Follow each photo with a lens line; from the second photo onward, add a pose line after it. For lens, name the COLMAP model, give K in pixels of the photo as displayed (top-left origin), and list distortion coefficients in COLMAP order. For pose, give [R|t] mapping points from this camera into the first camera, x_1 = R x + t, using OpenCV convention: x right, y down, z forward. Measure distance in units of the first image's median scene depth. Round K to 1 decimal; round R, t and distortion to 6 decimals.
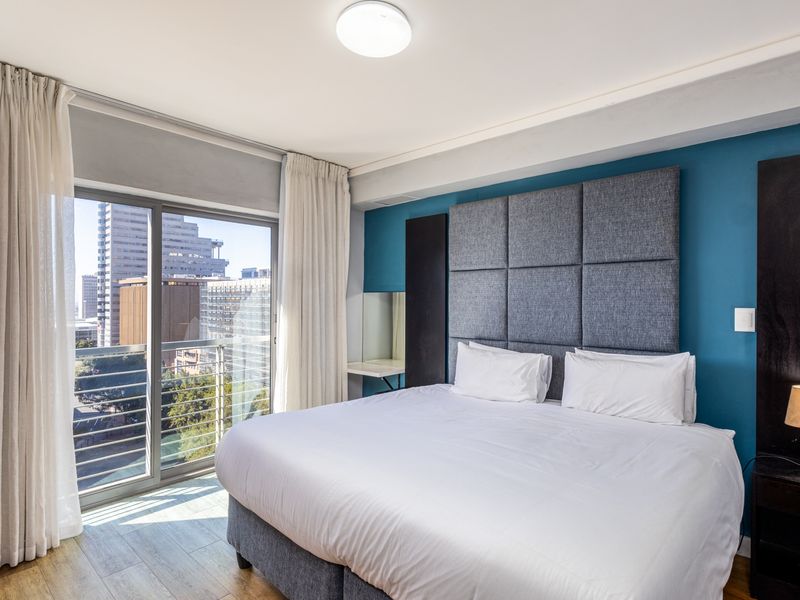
lens RADIAL K [[438.2, 0, 400.8], [0, 438.2, 300.9], [0, 0, 1]] dist [0.017613, -0.000453]
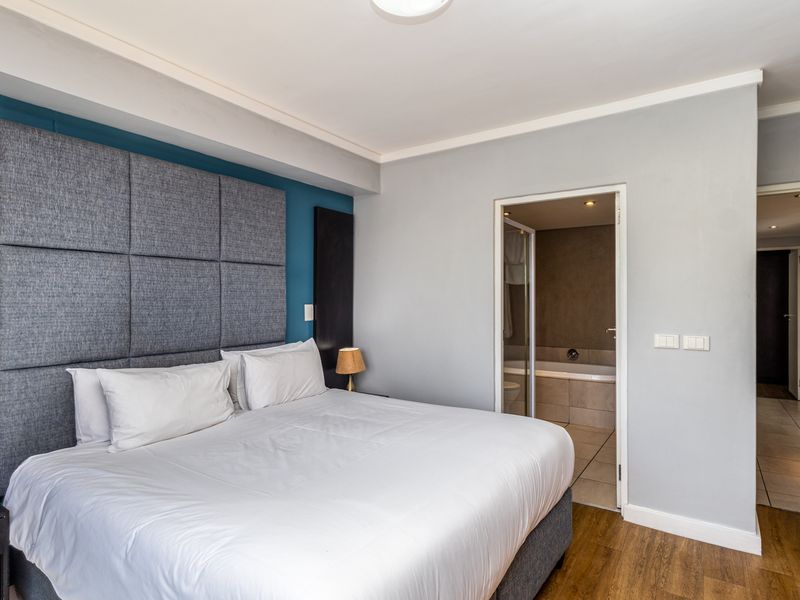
lens RADIAL K [[466.4, 0, 399.0], [0, 466.4, 300.7], [0, 0, 1]] dist [0.004159, 0.002871]
pose [[-0.146823, -0.005338, 0.989148, -0.563445], [0.003084, 0.999978, 0.005854, -0.002627], [-0.989158, 0.003910, -0.146803, 0.680408]]
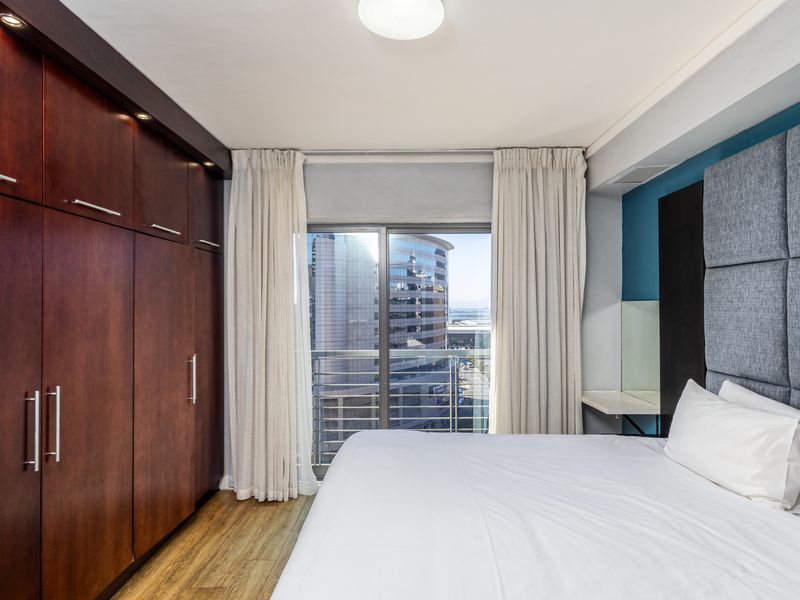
lens RADIAL K [[466.4, 0, 398.0], [0, 466.4, 300.2], [0, 0, 1]] dist [0.004159, 0.002871]
pose [[0.664852, -0.012710, -0.746867, 0.359329], [0.002373, 0.999886, -0.014903, -0.012464], [0.746971, 0.008136, 0.664807, 0.222853]]
